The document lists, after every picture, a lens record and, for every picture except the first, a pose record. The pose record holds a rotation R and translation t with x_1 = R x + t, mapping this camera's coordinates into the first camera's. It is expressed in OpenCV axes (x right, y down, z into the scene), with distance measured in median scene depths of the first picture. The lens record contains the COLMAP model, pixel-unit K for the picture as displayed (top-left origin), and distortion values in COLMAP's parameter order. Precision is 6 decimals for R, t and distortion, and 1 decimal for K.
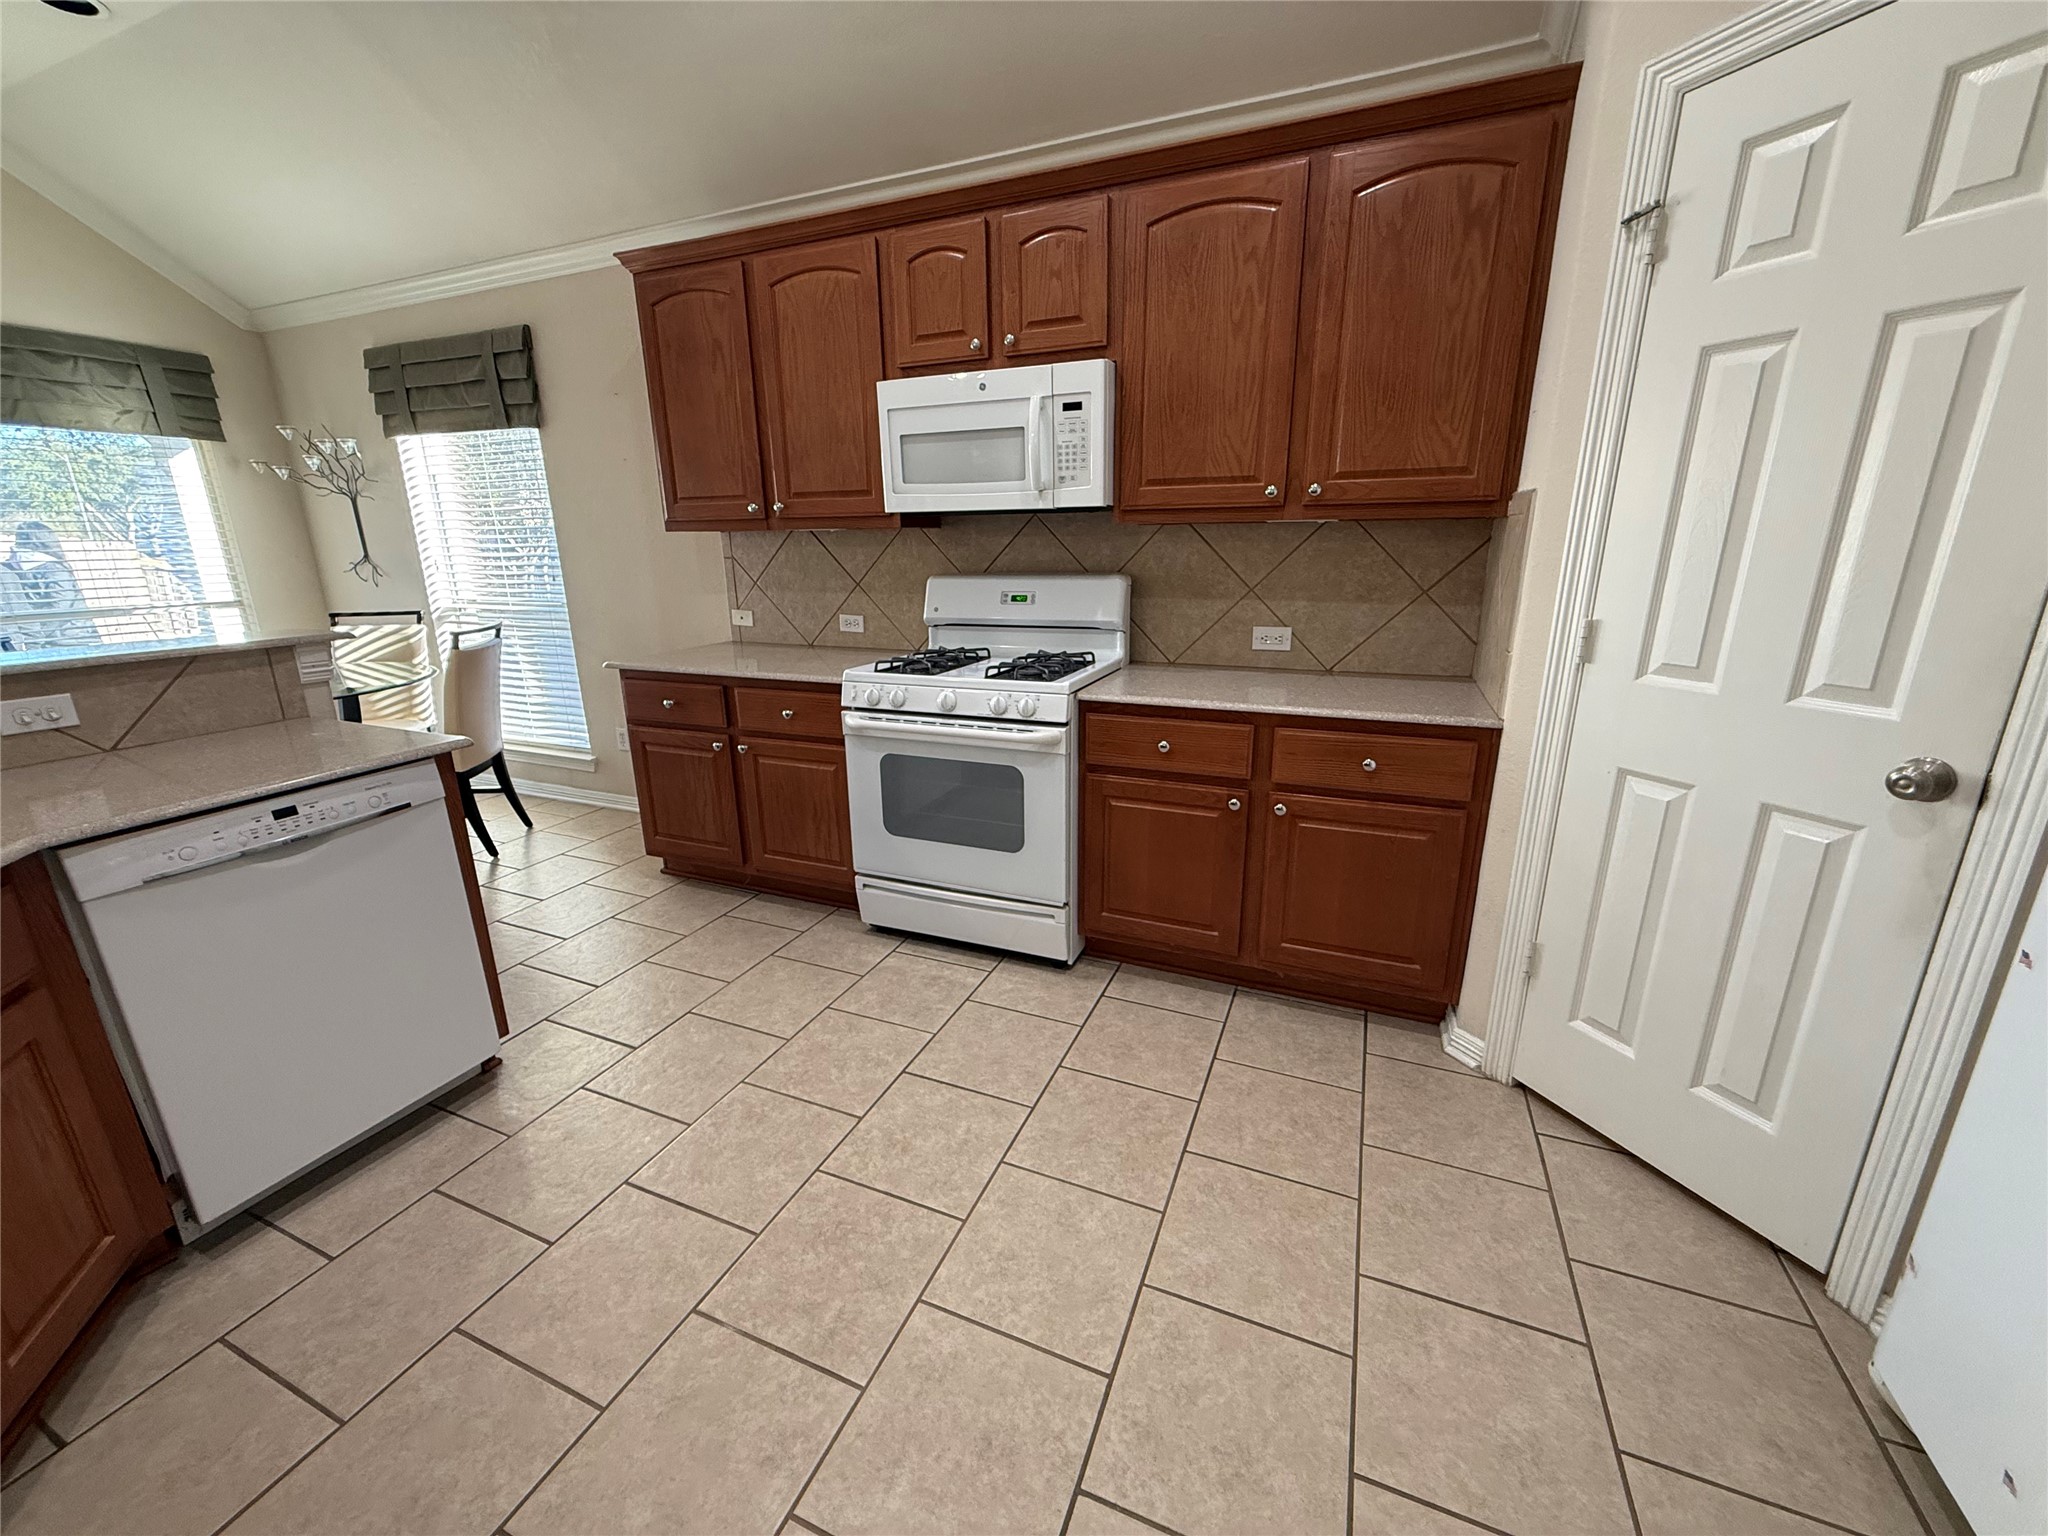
lens RADIAL K [[809.4, 0, 1025.5], [0, 809.4, 770.8], [0, 0, 1]] dist [-0.004710, -0.000102]
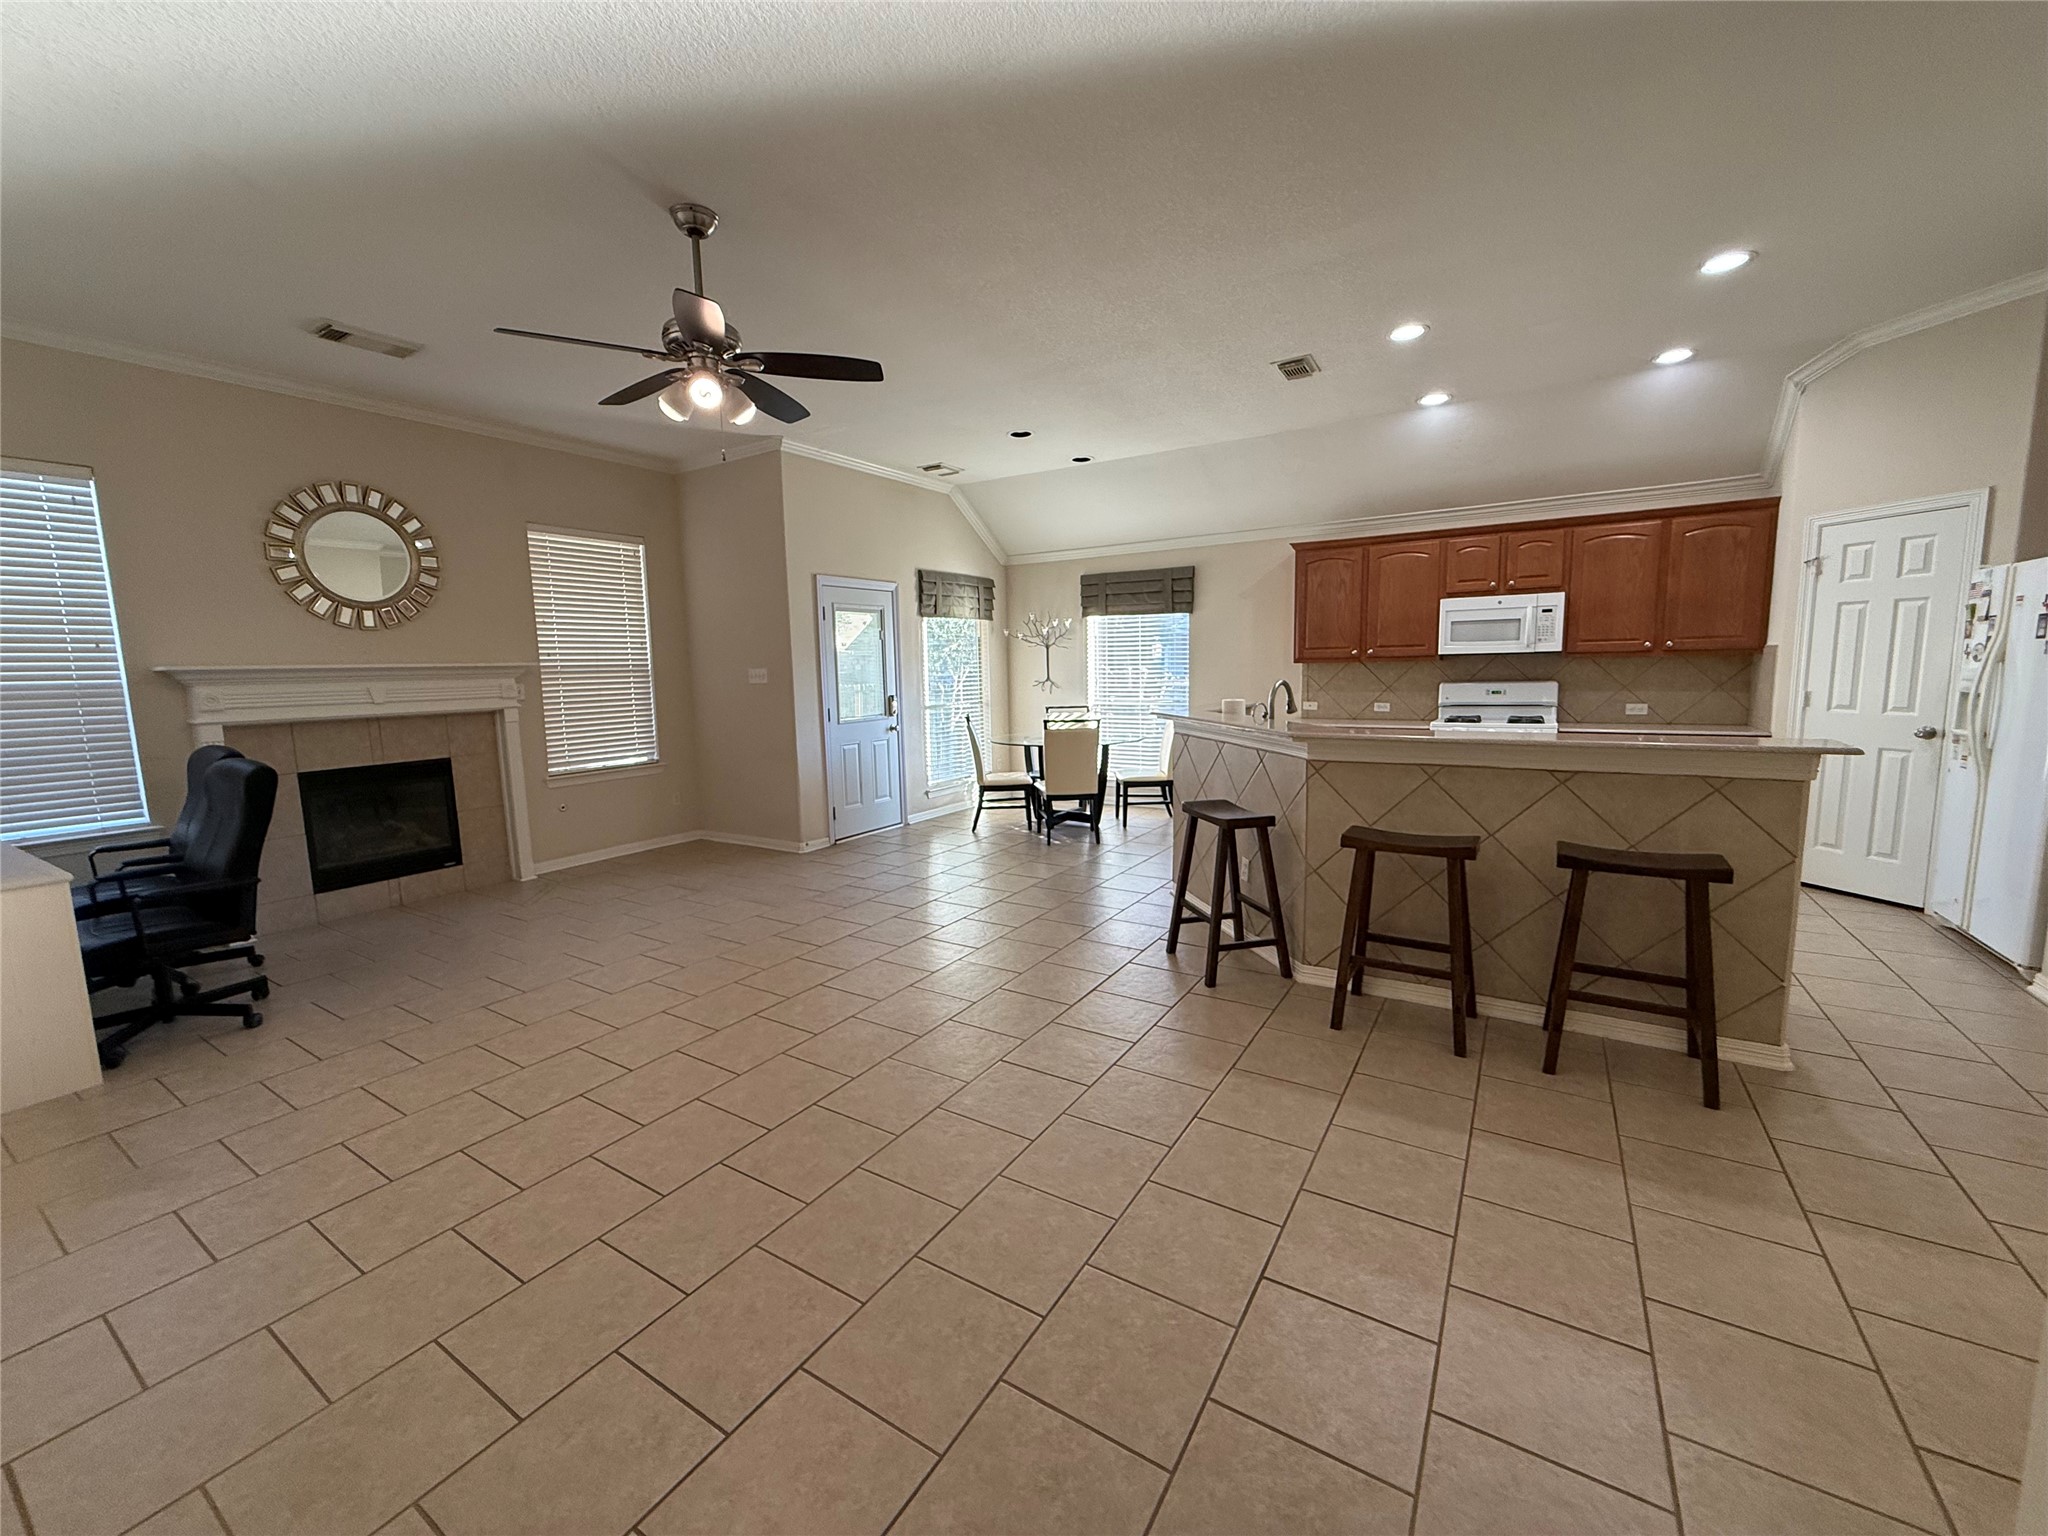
lens RADIAL K [[809.4, 0, 1021.2], [0, 809.4, 767.5], [0, 0, 1]] dist [-0.004710, -0.000102]
pose [[0.985477, 0.008093, -0.169616, -1.006969], [-0.033457, 0.988538, -0.147218, 0.385520], [0.166480, 0.150754, 0.974452, -1.426410]]
